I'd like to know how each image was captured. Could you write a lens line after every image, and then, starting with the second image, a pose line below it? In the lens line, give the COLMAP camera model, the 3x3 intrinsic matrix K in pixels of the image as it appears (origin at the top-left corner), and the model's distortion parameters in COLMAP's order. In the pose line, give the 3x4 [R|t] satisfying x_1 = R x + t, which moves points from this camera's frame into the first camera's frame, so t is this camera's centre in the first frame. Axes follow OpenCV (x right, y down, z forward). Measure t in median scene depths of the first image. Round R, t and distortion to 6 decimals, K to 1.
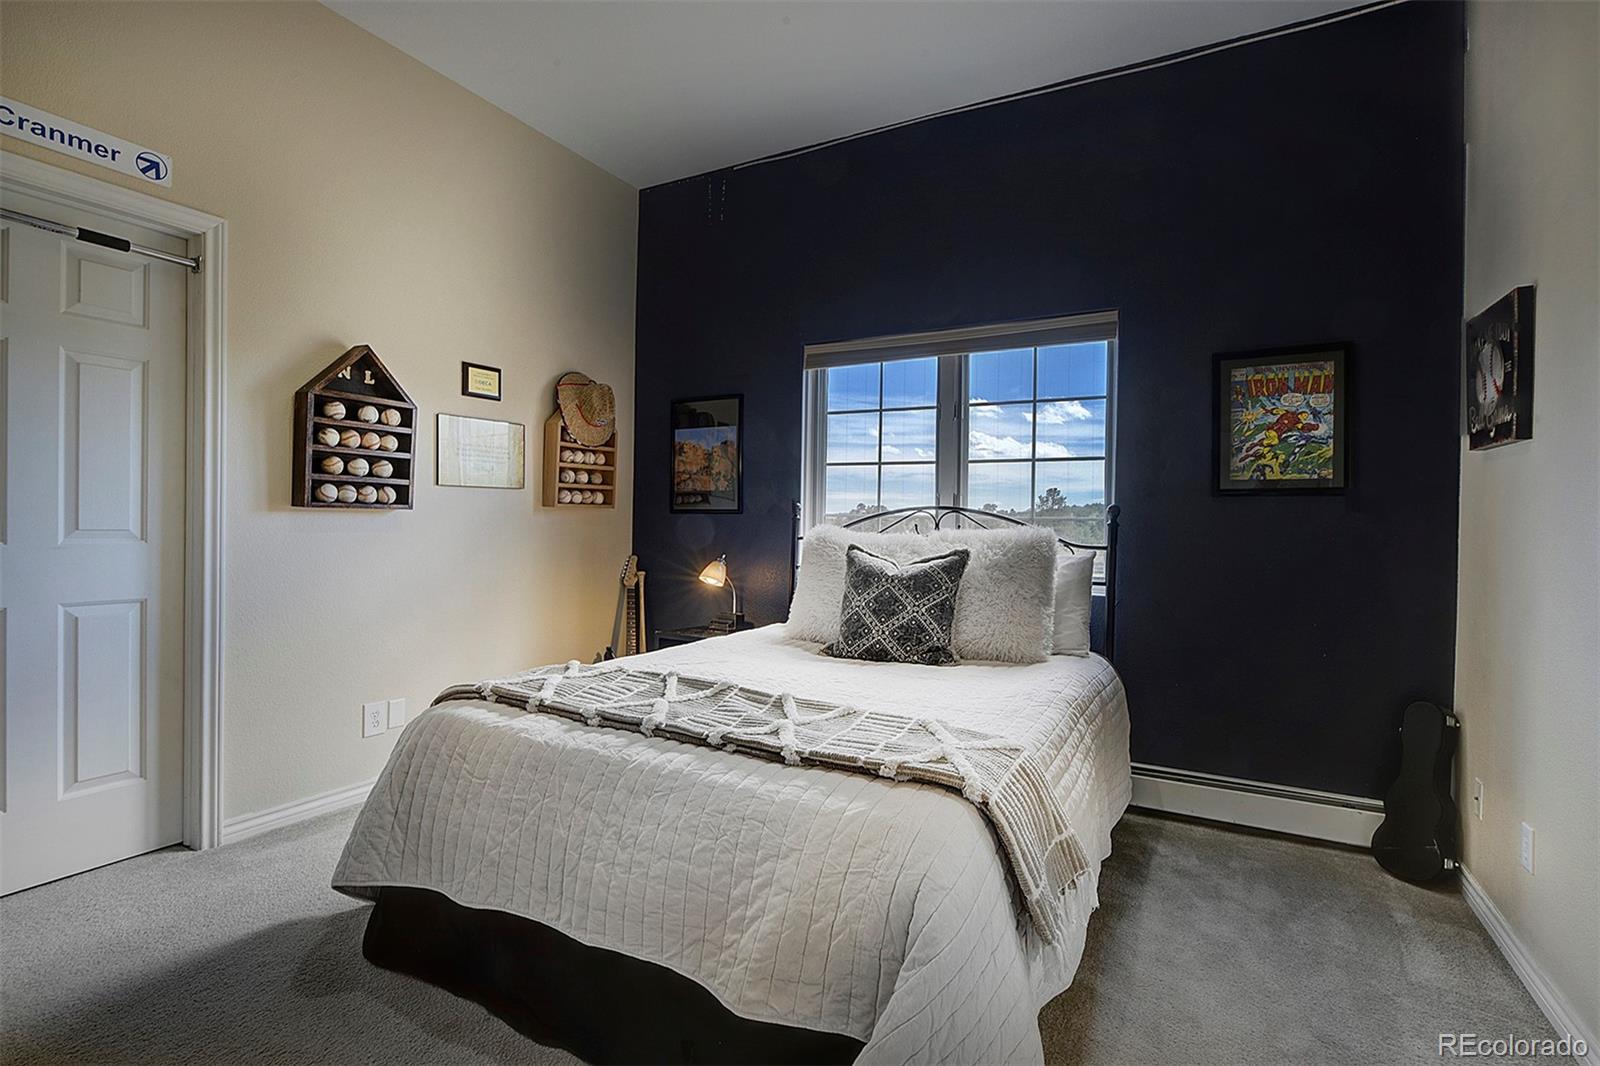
lens RADIAL K [[773.9, 0, 801.0], [0, 773.9, 536.3], [0, 0, 1]] dist [0.004076, 0.000545]
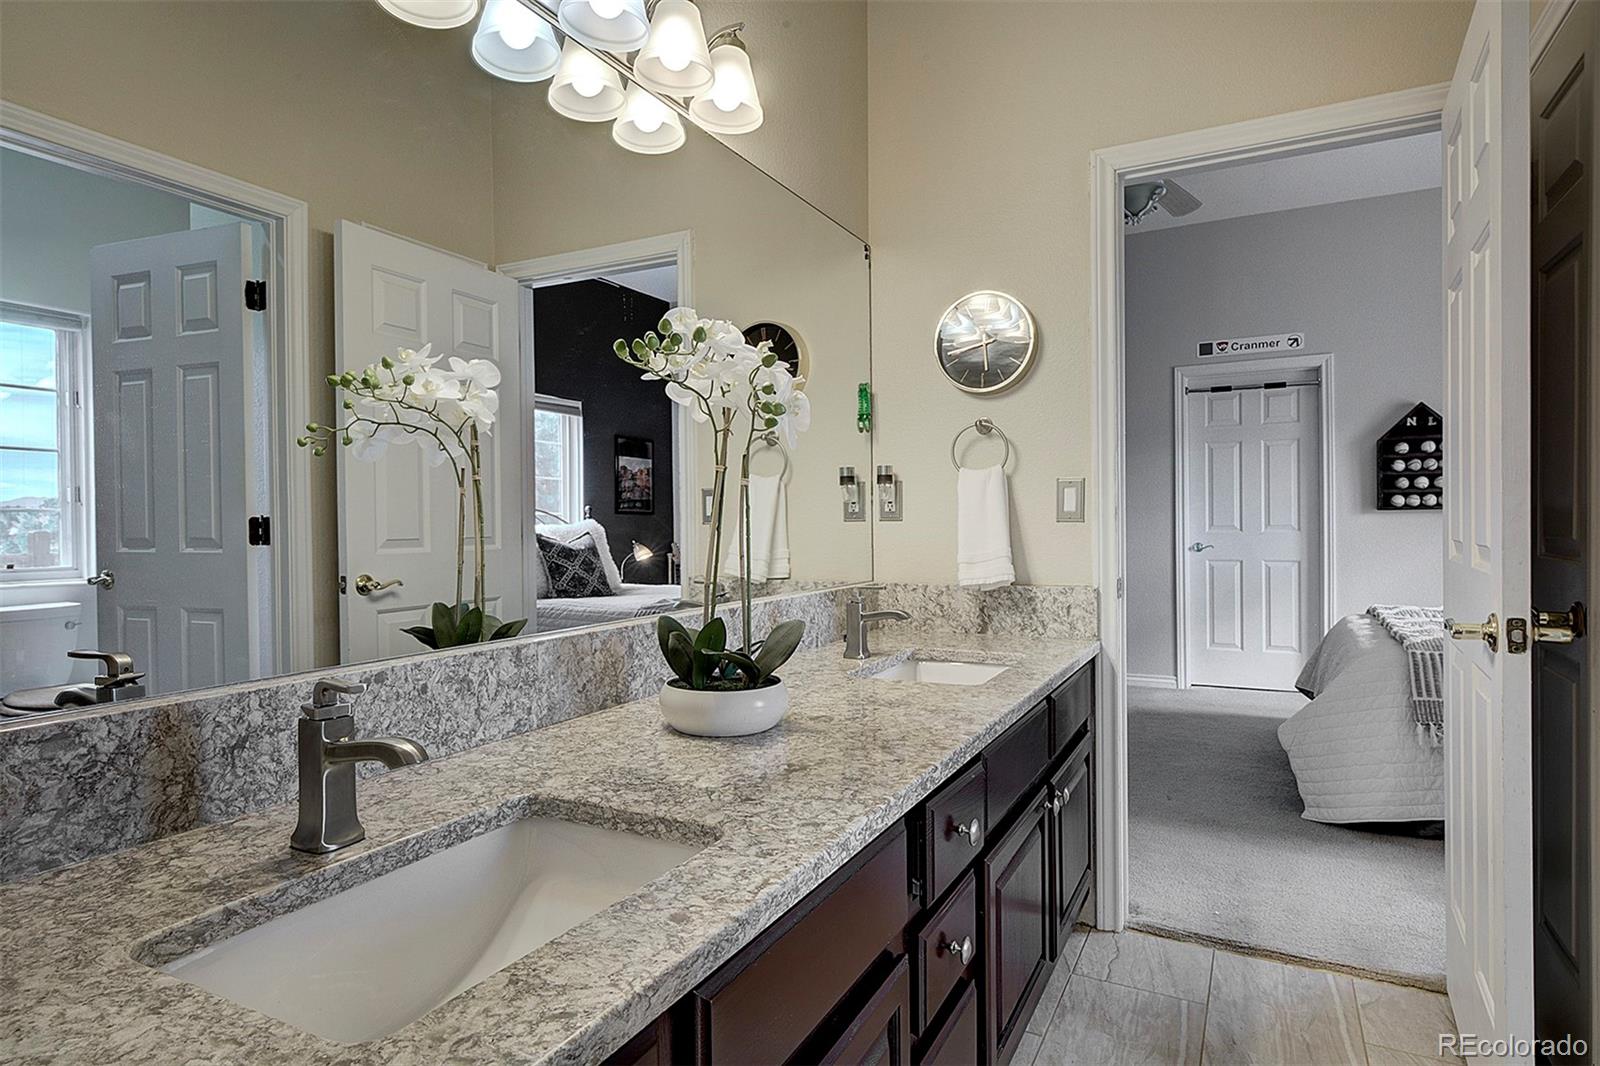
lens RADIAL K [[907.7, 0, 799.4], [0, 907.7, 533.3], [0, 0, 1]] dist [0.003819, -0.000357]
pose [[0.014384, -0.003580, -0.999890, 1.231249], [-0.003920, 0.999986, -0.003637, 0.021934], [0.999889, 0.003971, 0.014370, -0.245955]]
